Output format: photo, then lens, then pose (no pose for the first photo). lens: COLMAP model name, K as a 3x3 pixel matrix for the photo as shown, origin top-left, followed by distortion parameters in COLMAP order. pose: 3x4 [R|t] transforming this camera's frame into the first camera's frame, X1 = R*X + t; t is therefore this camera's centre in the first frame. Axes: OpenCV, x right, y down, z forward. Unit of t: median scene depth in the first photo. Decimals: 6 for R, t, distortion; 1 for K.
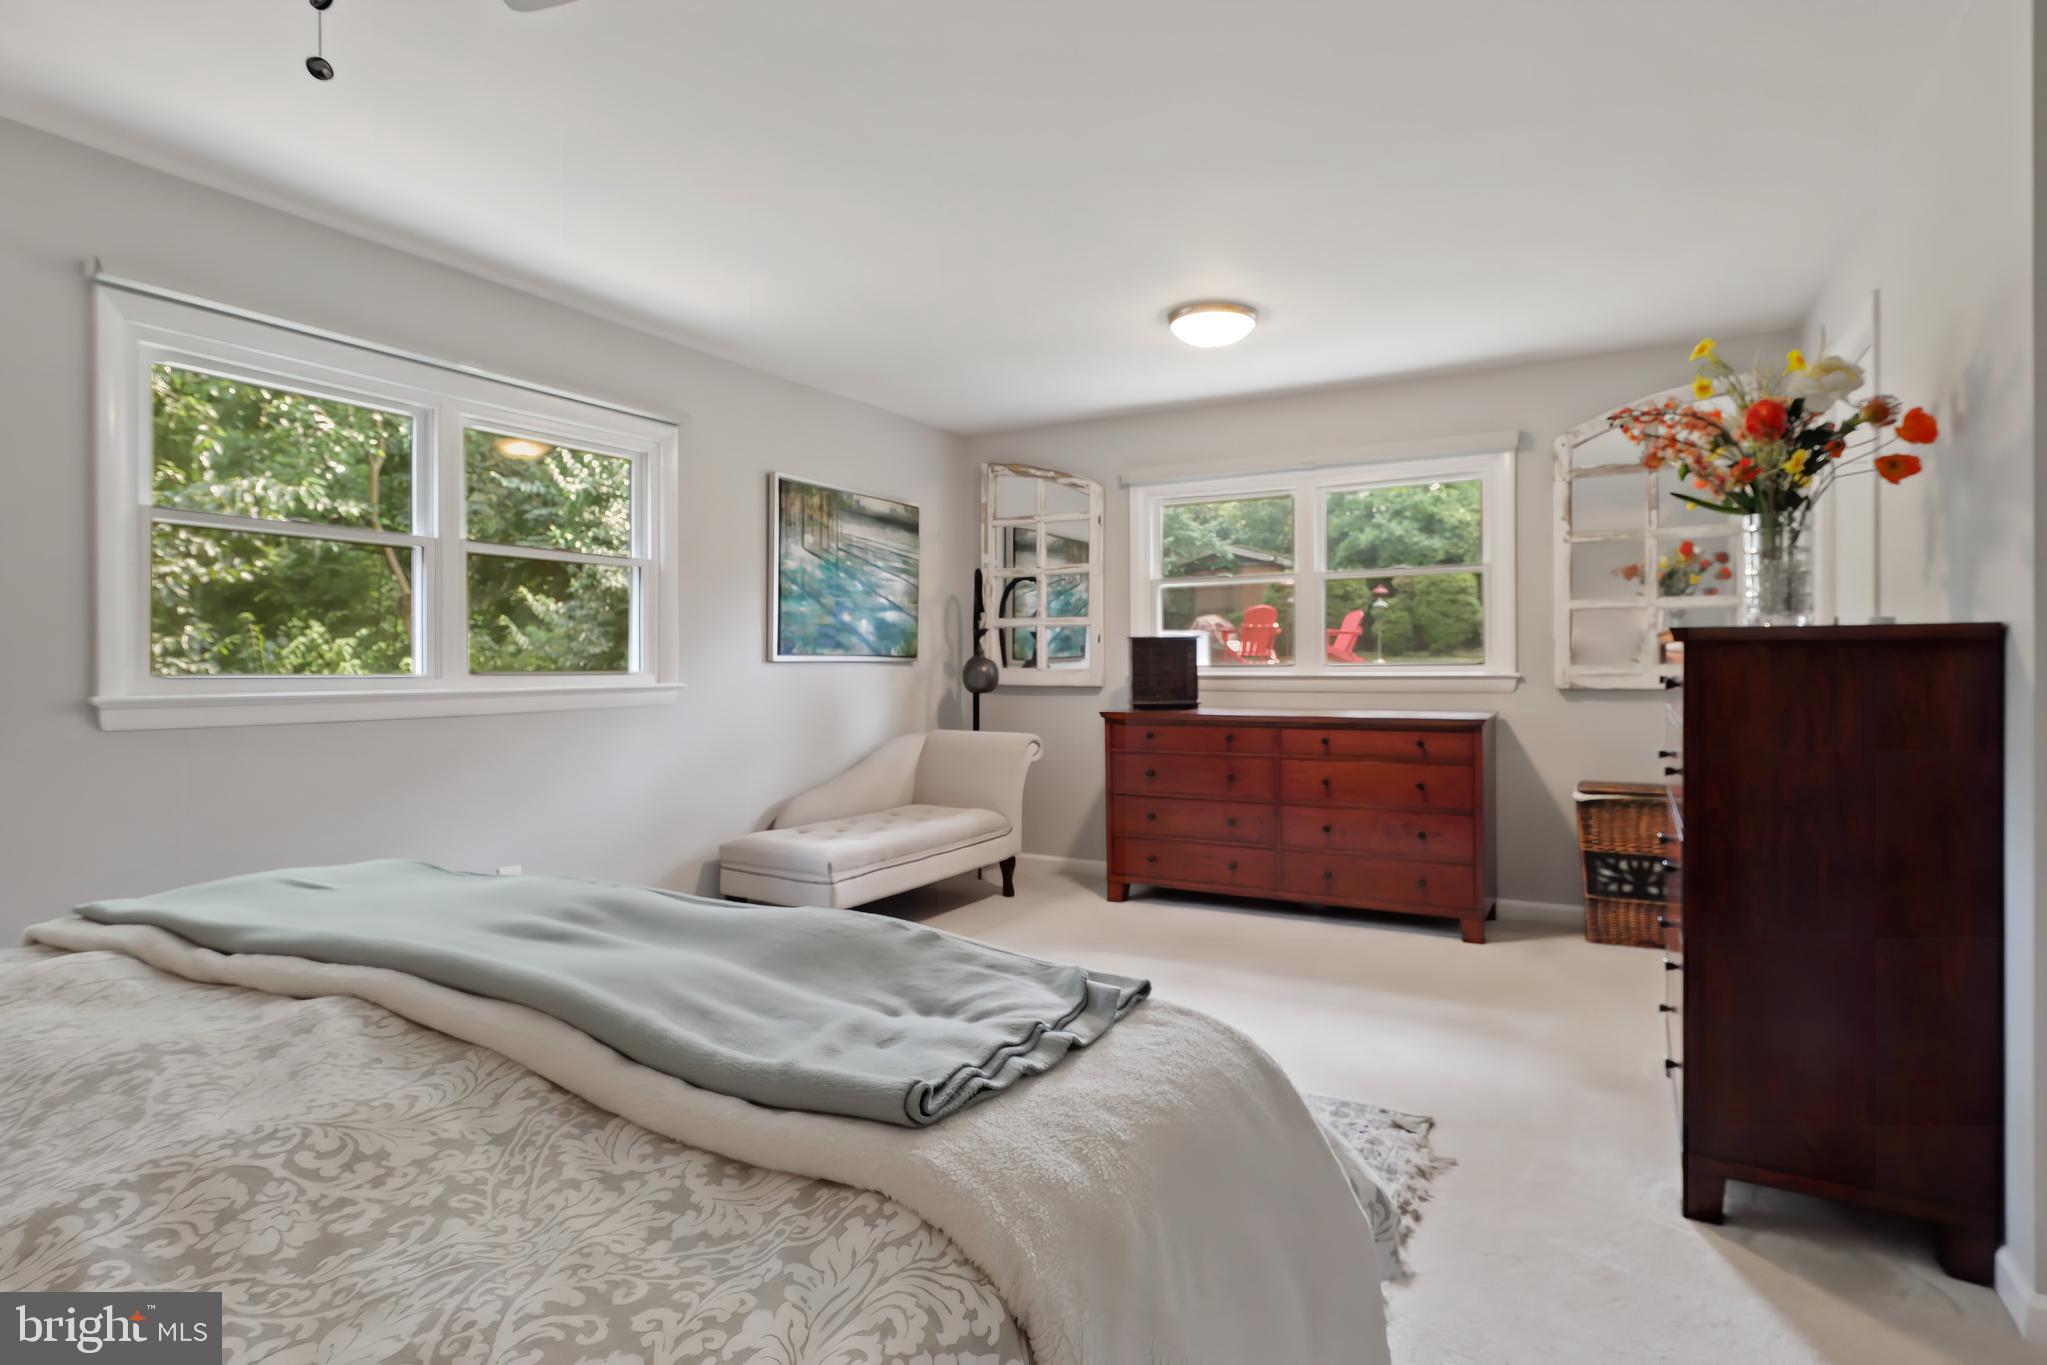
lens RADIAL K [[1048.2, 0, 1025.3], [0, 1048.2, 671.0], [0, 0, 1]] dist [-0.003199, 0.004277]
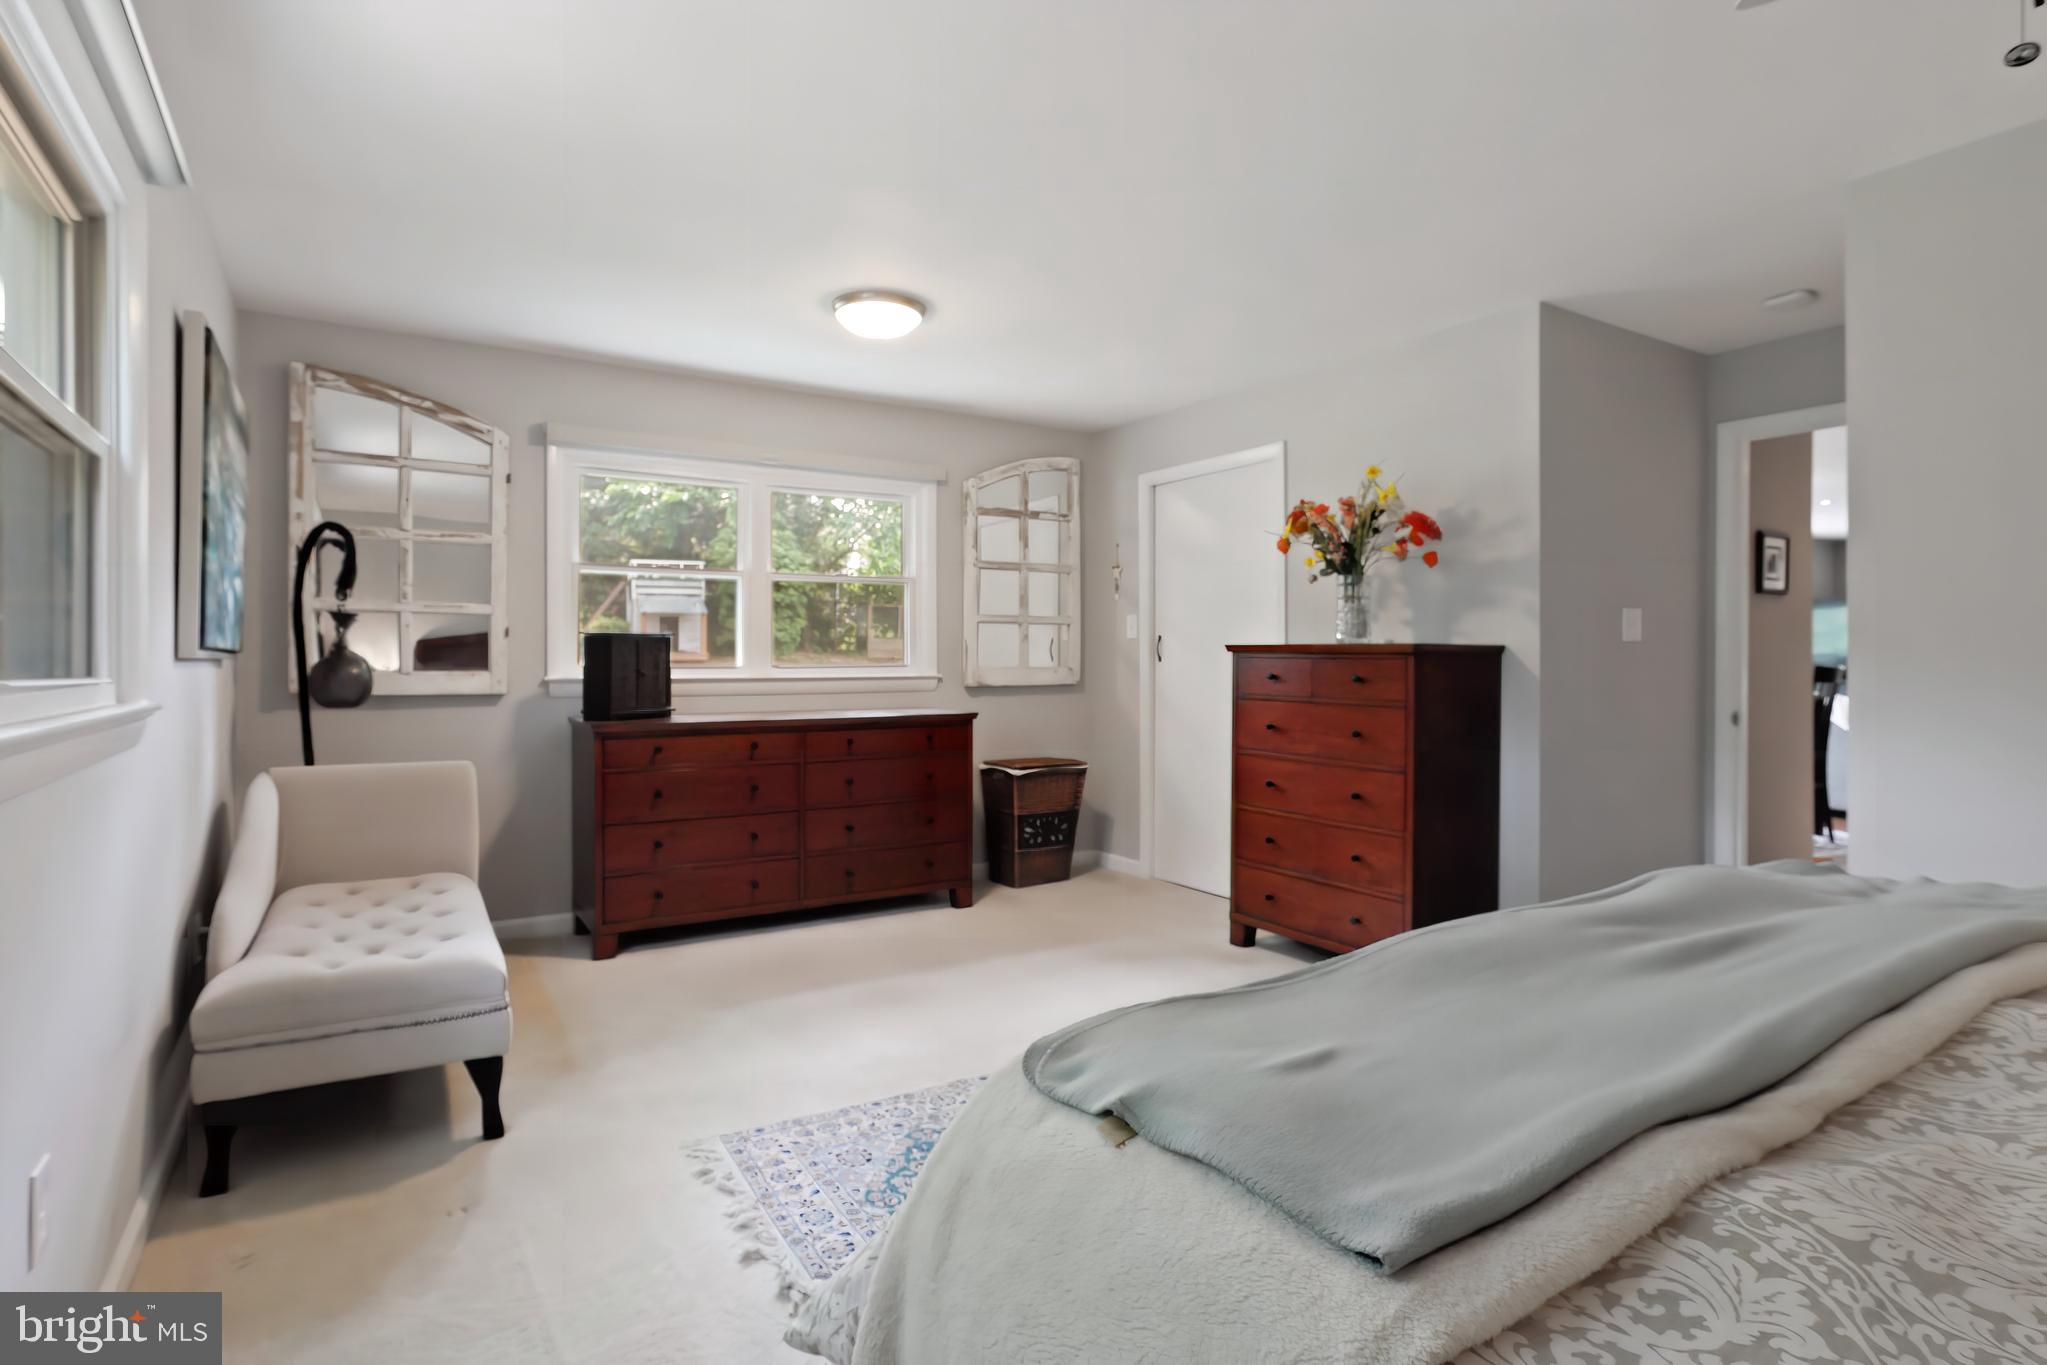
lens RADIAL K [[1048.2, 0, 1014.3], [0, 1048.2, 668.6], [0, 0, 1]] dist [-0.003199, 0.004277]
pose [[0.483432, -0.000558, 0.875382, -0.477615], [0.002815, 0.999996, -0.000917, -0.002615], [-0.875377, 0.002907, 0.483431, 0.333304]]
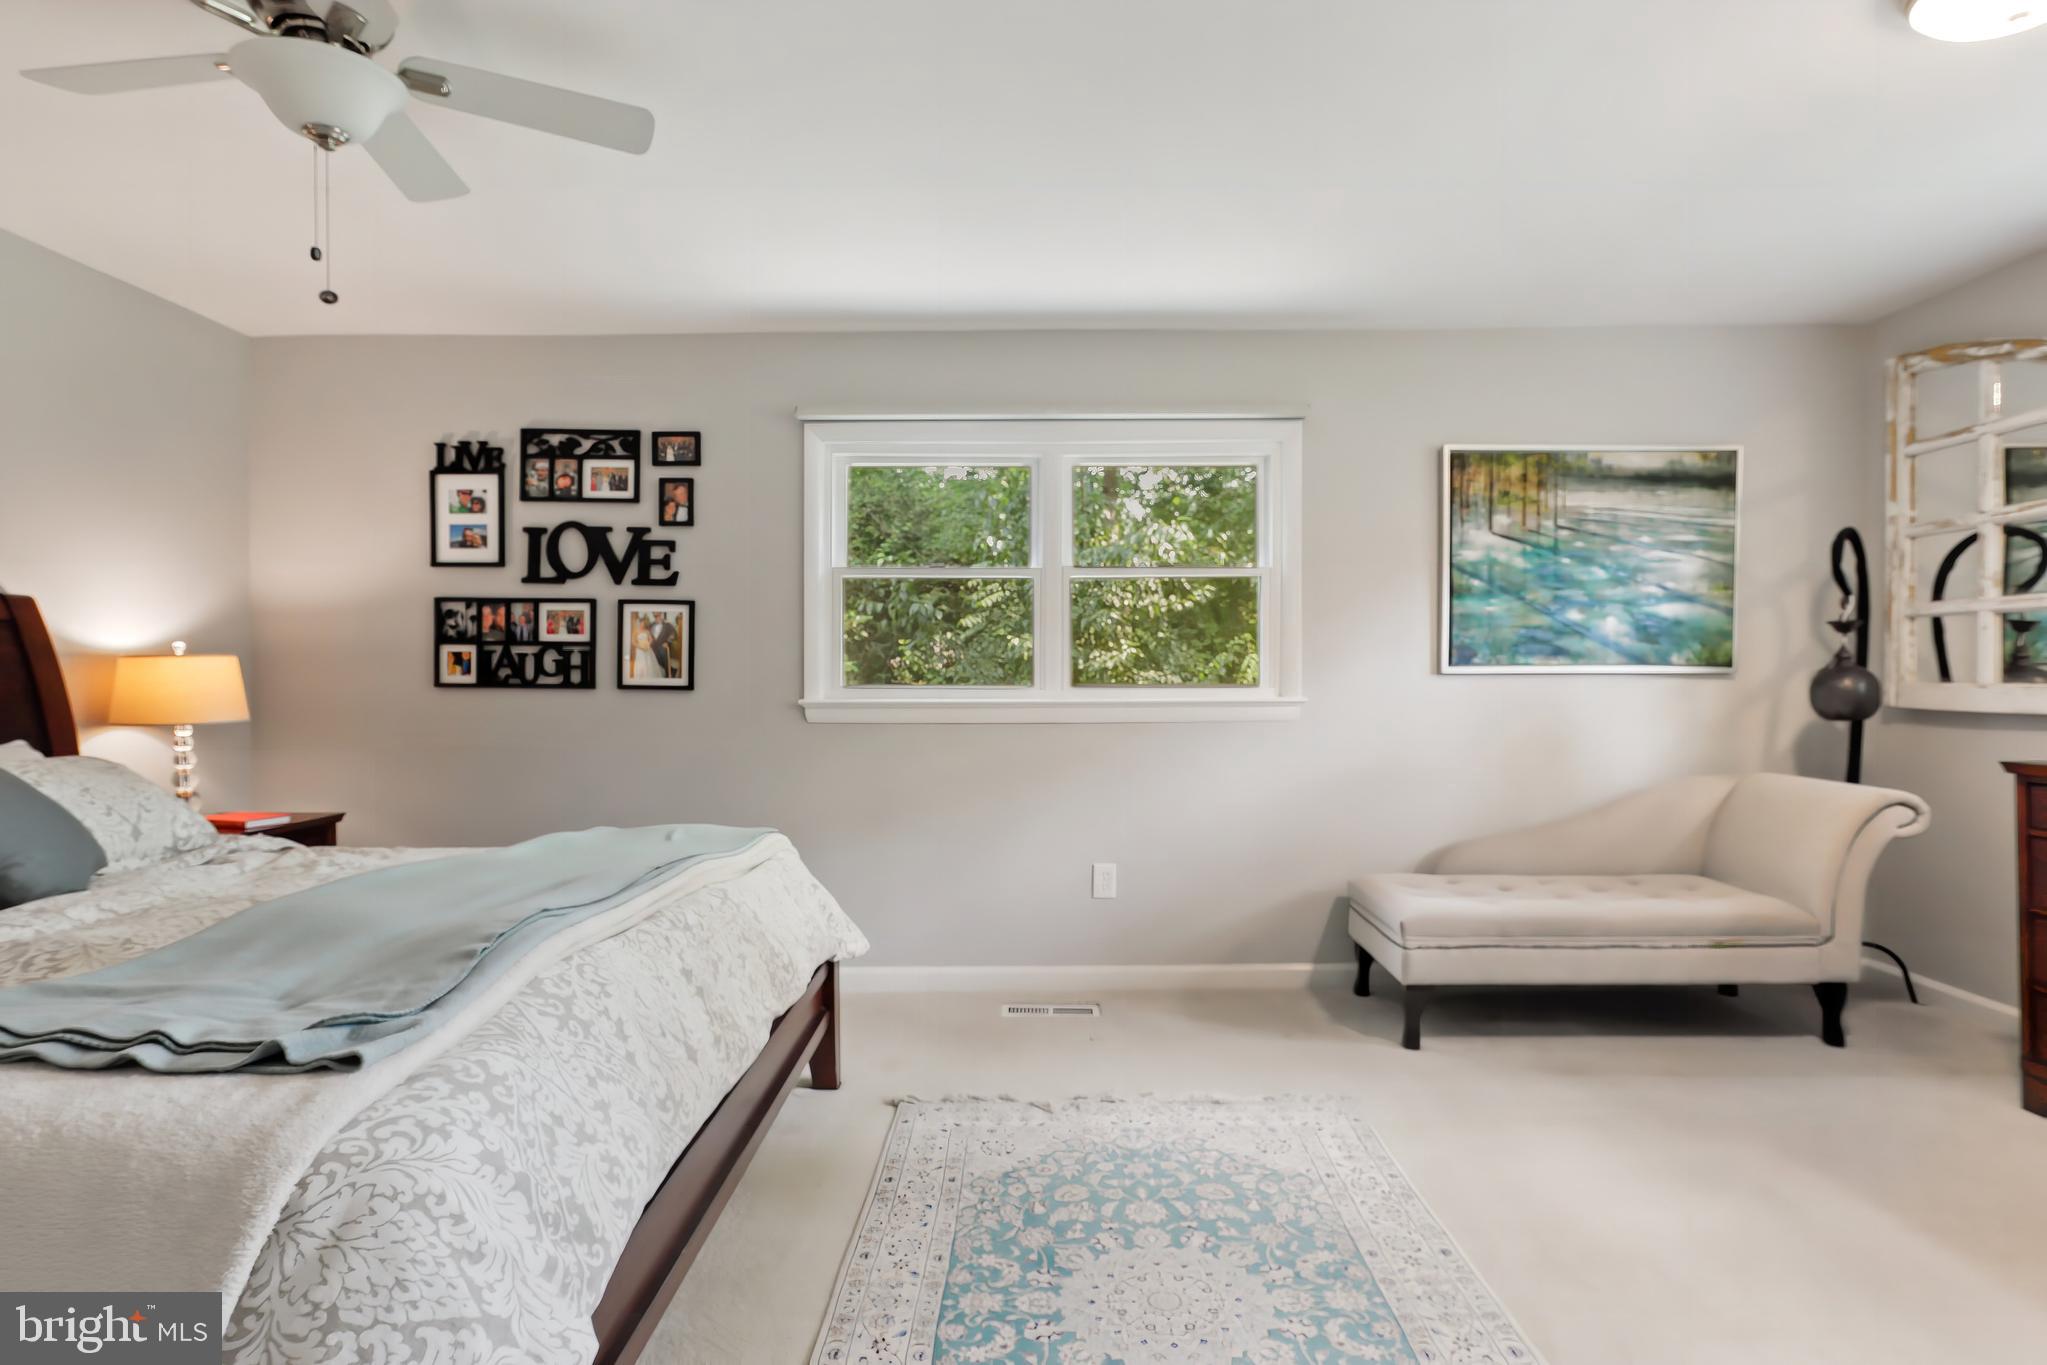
lens RADIAL K [[1048.2, 0, 1029.0], [0, 1048.2, 693.0], [0, 0, 1]] dist [-0.003199, 0.004277]
pose [[0.501825, 0.012126, -0.864884, 0.296364], [-0.003844, 0.999923, 0.011789, -0.002095], [0.864960, -0.002592, 0.501834, 0.275463]]
